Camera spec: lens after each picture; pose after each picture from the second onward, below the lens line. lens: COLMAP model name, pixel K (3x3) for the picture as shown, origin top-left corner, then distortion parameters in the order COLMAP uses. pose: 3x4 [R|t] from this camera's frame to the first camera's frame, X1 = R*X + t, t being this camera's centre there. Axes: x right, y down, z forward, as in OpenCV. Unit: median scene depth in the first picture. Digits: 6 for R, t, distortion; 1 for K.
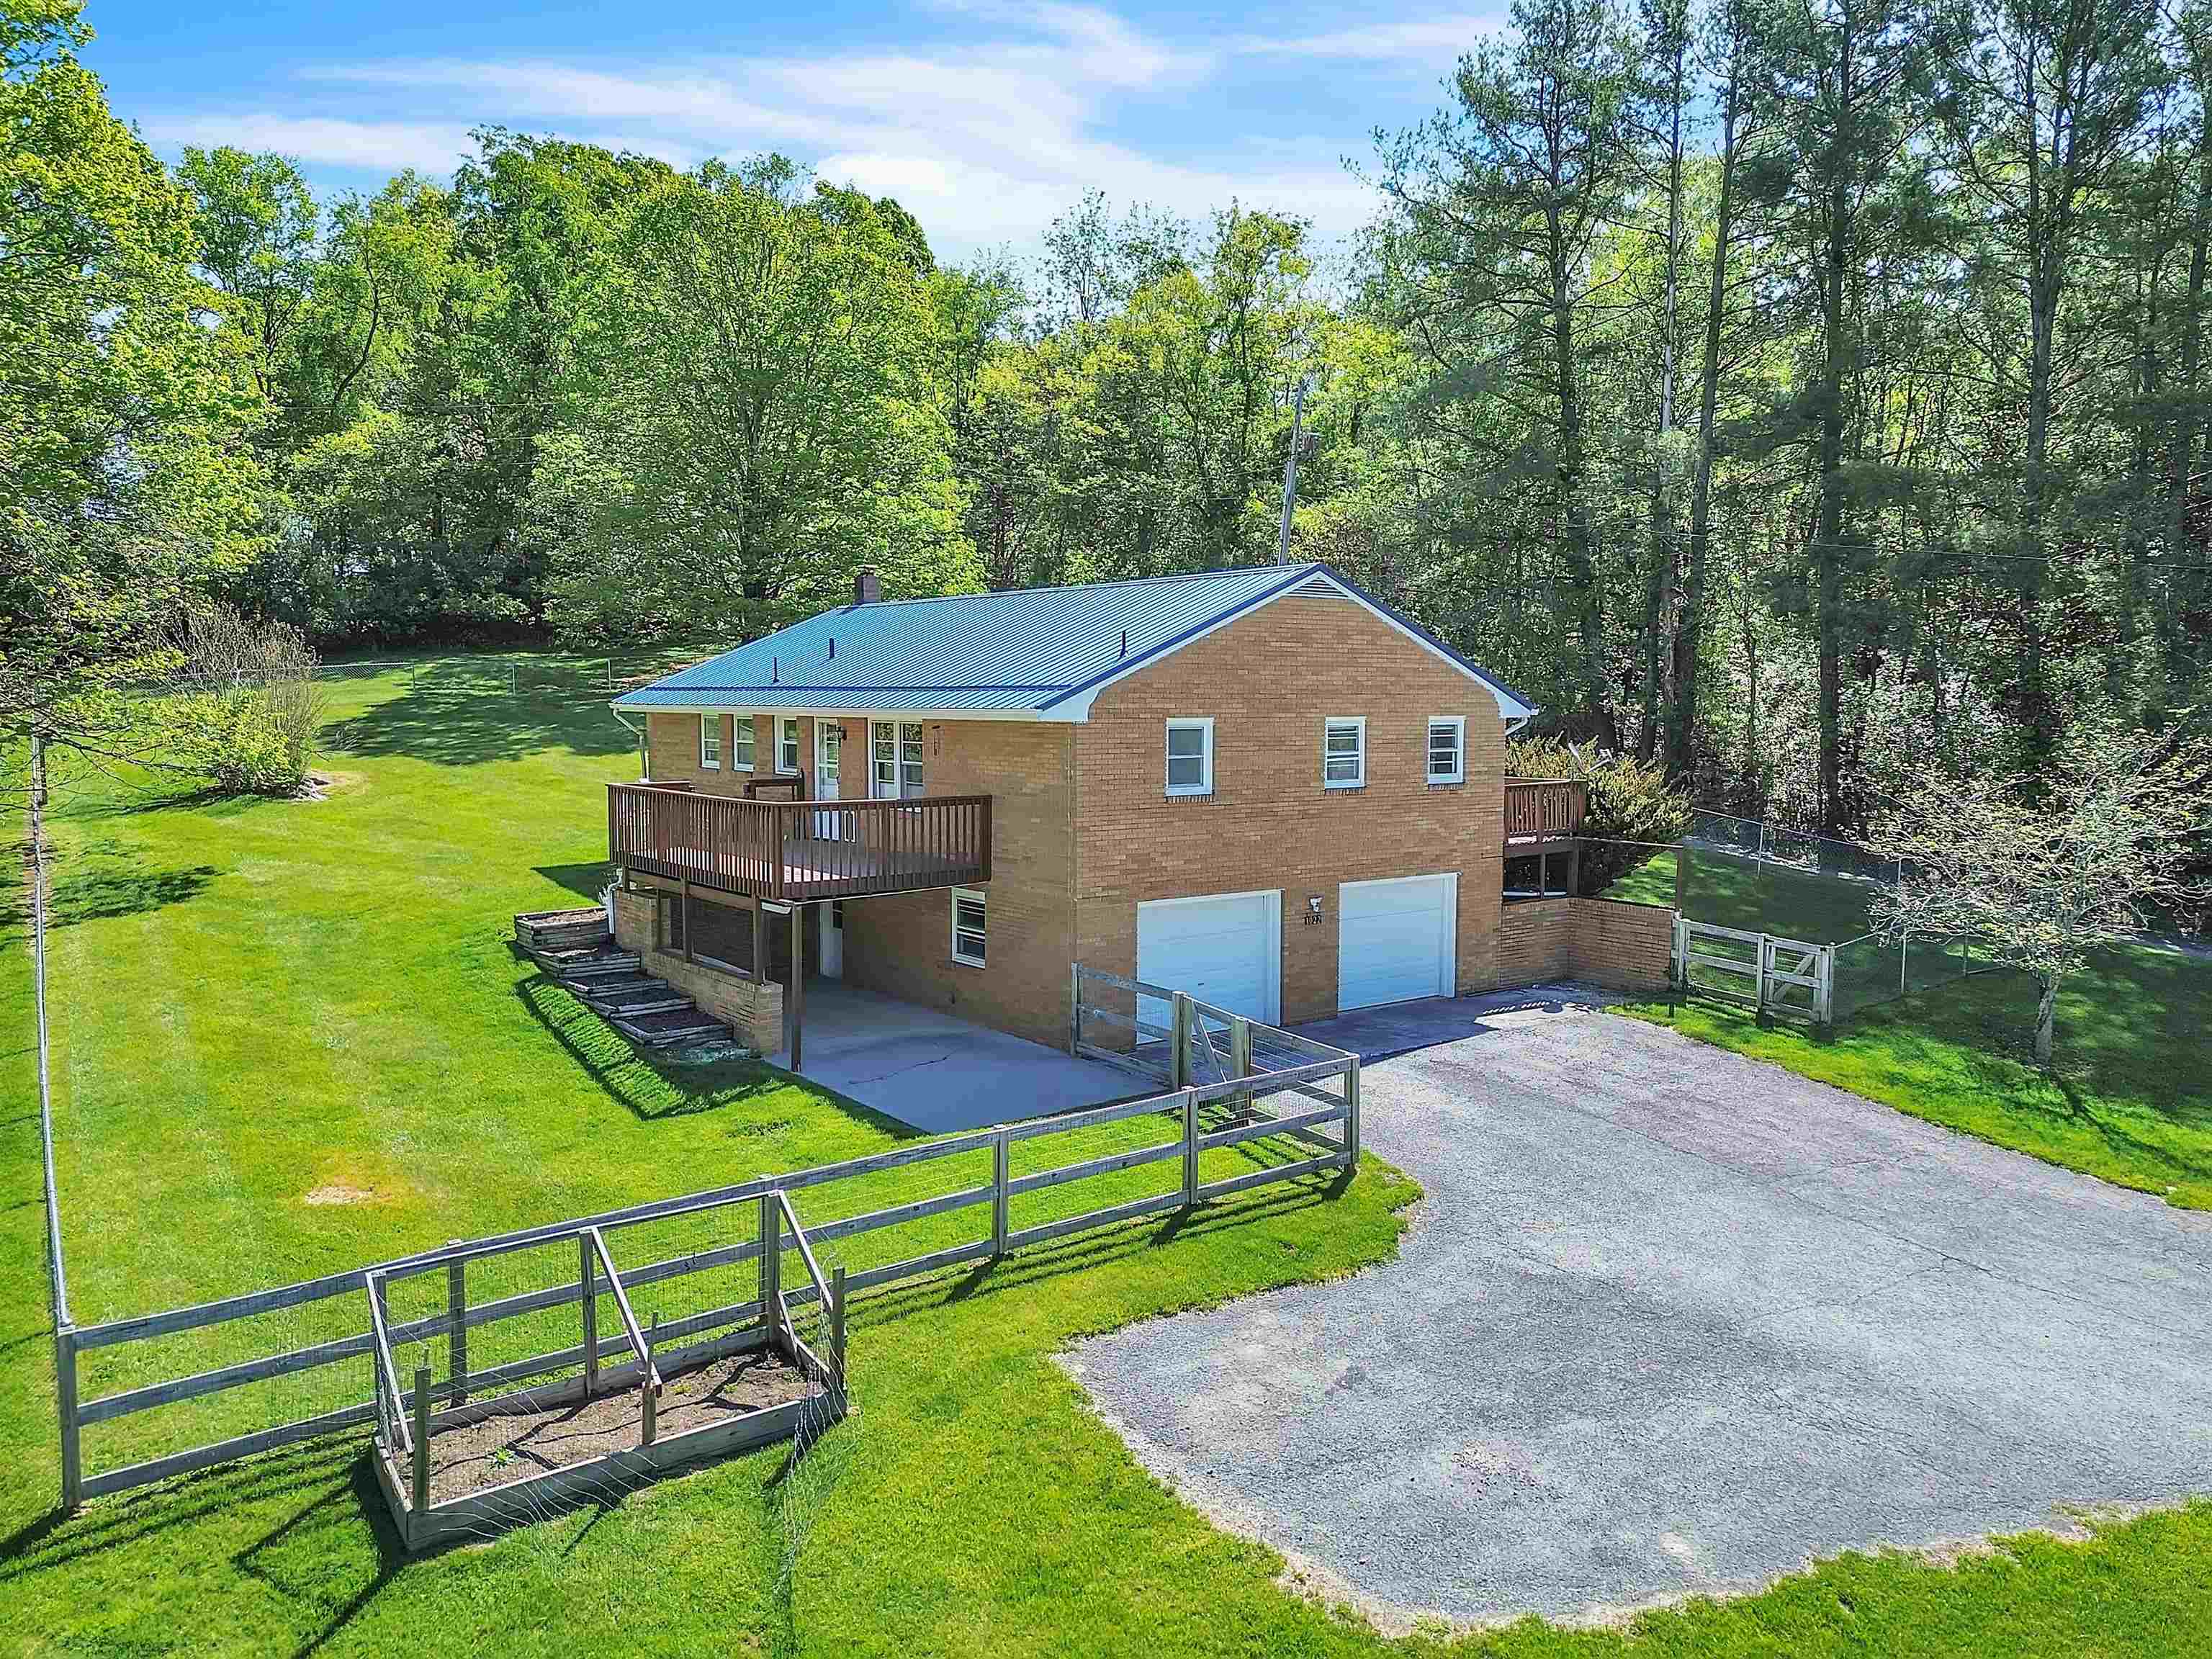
lens RADIAL K [[1599.6, 0, 1128.9], [0, 1599.6, 823.8], [0, 0, 1]] dist [0.081457, -0.084219]
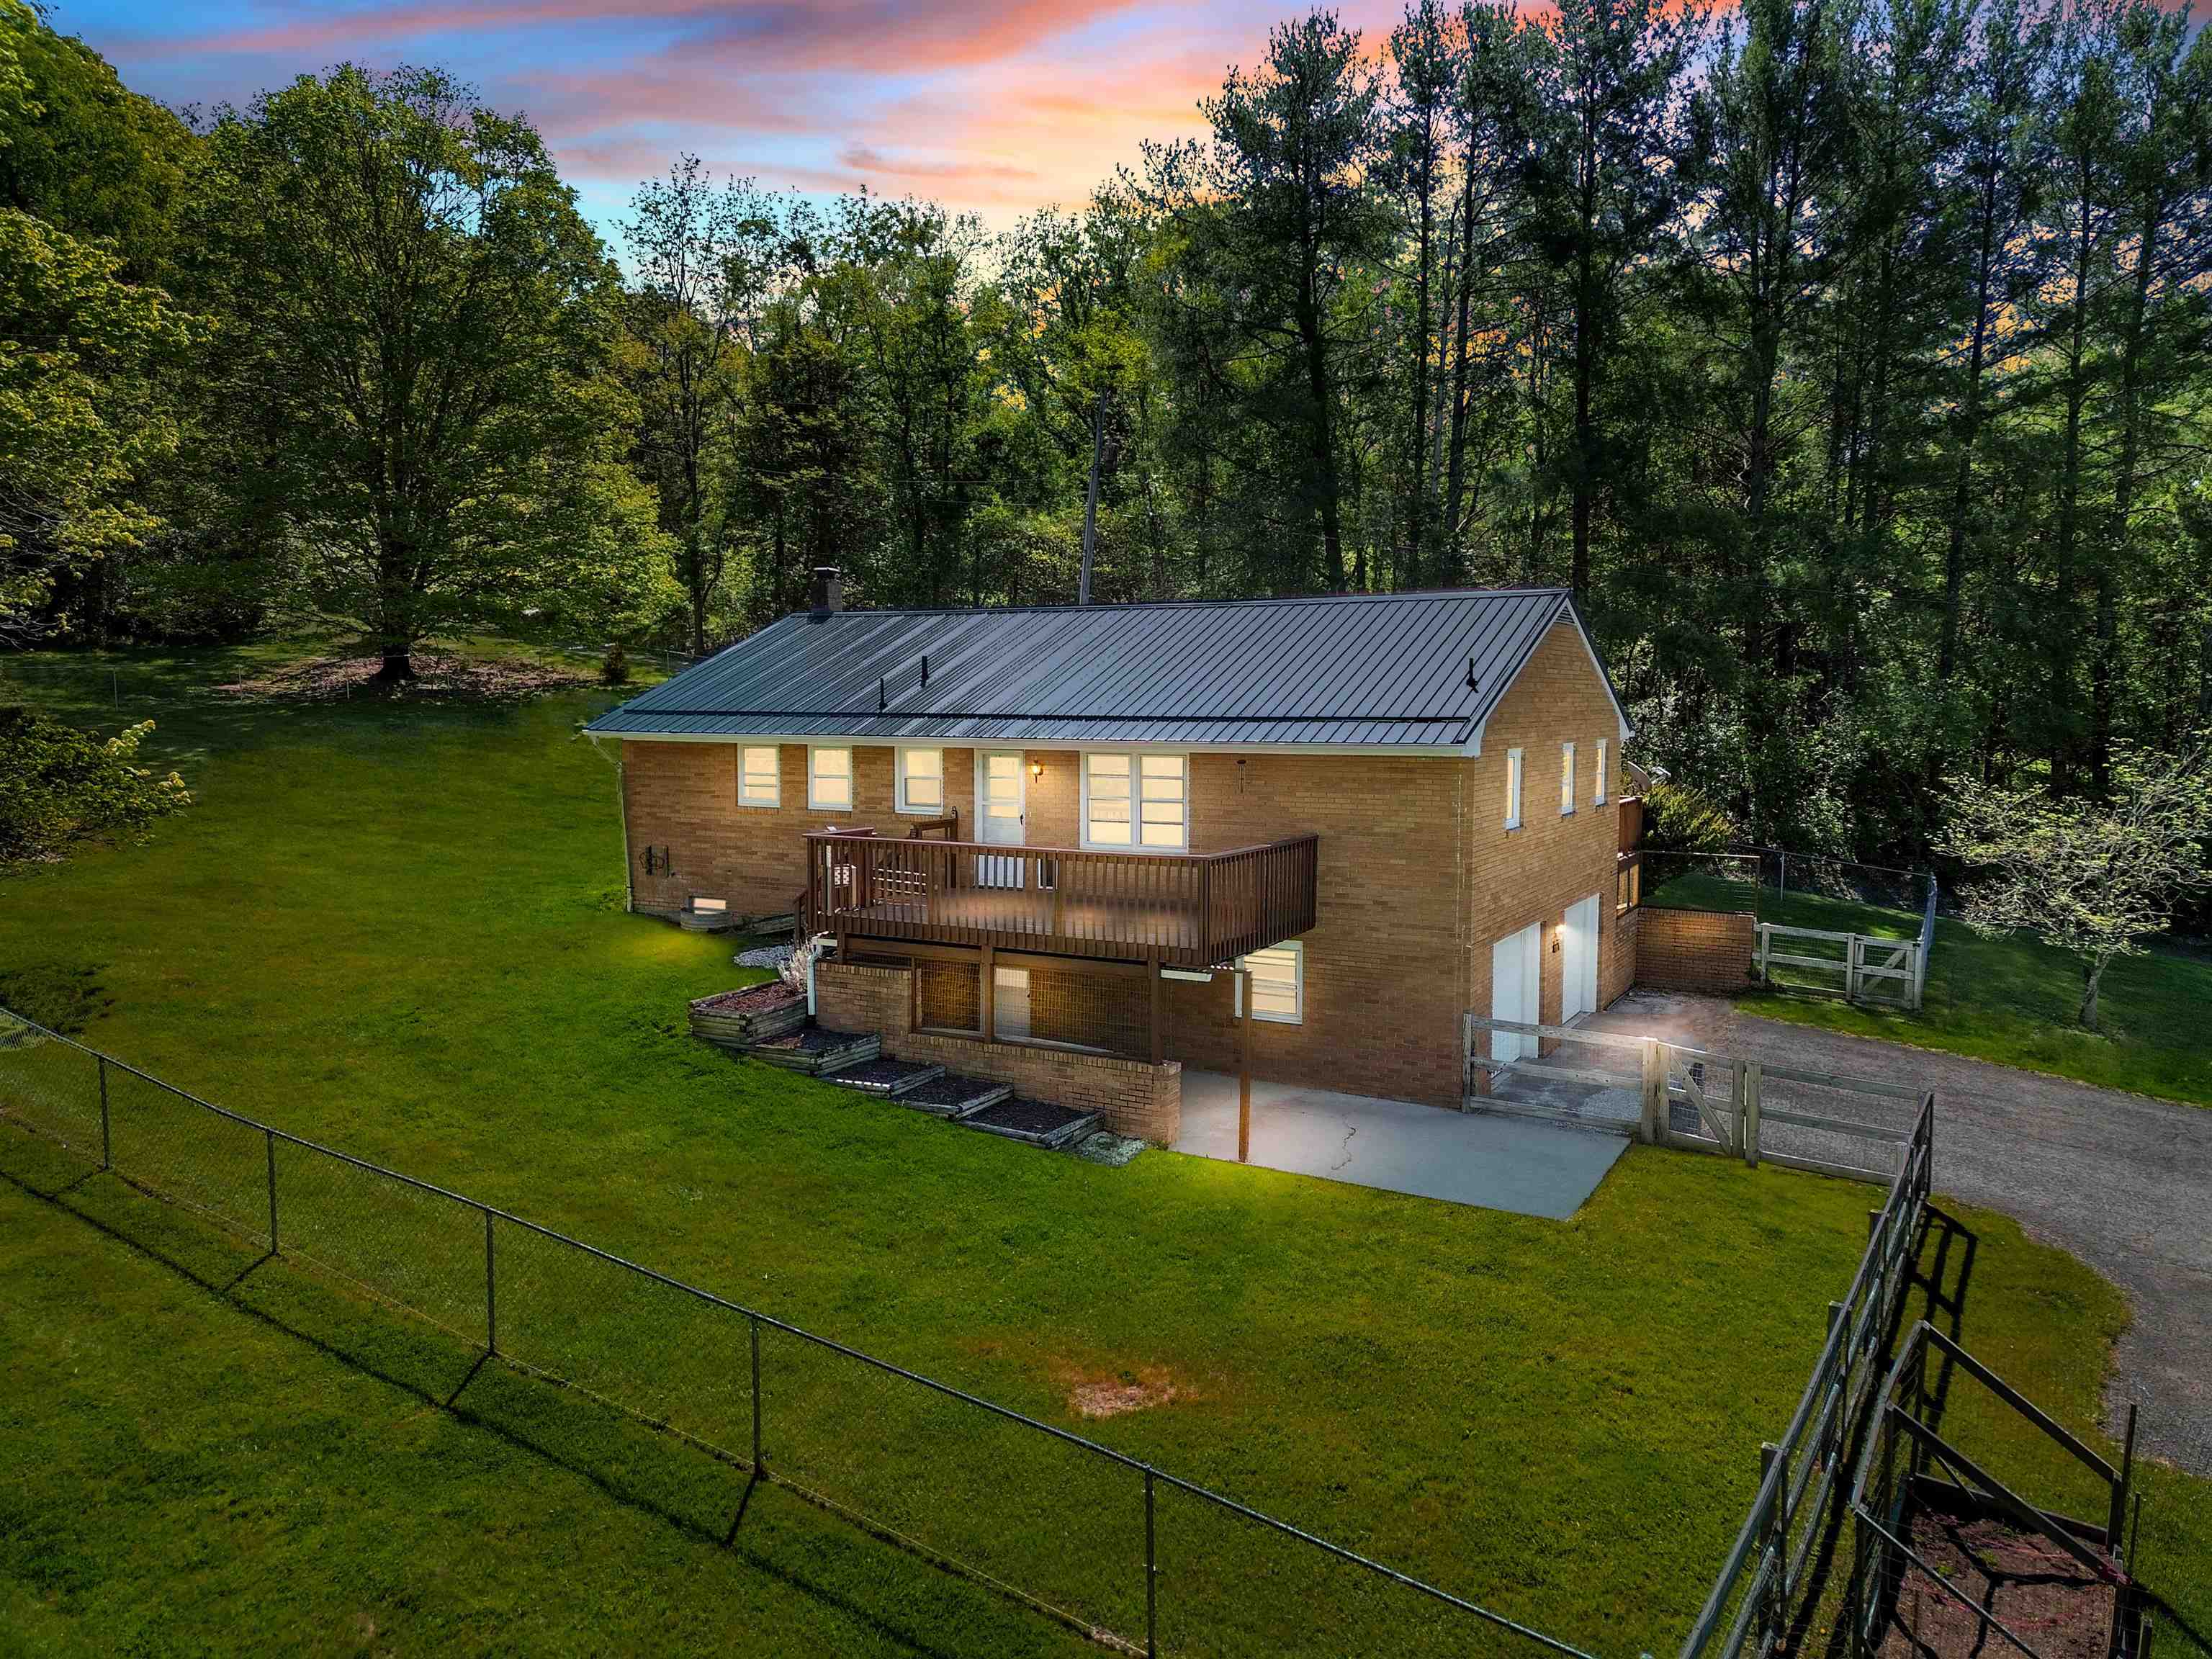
lens RADIAL K [[1572.5, 0, 1043.5], [0, 1572.5, 827.4], [0, 0, 1]] dist [0.041578, 0.001265]
pose [[0.916306, -0.035769, 0.398877, -0.564649], [0.031863, 0.999357, 0.016420, -0.041554], [-0.399208, -0.002336, 0.916857, 0.220157]]
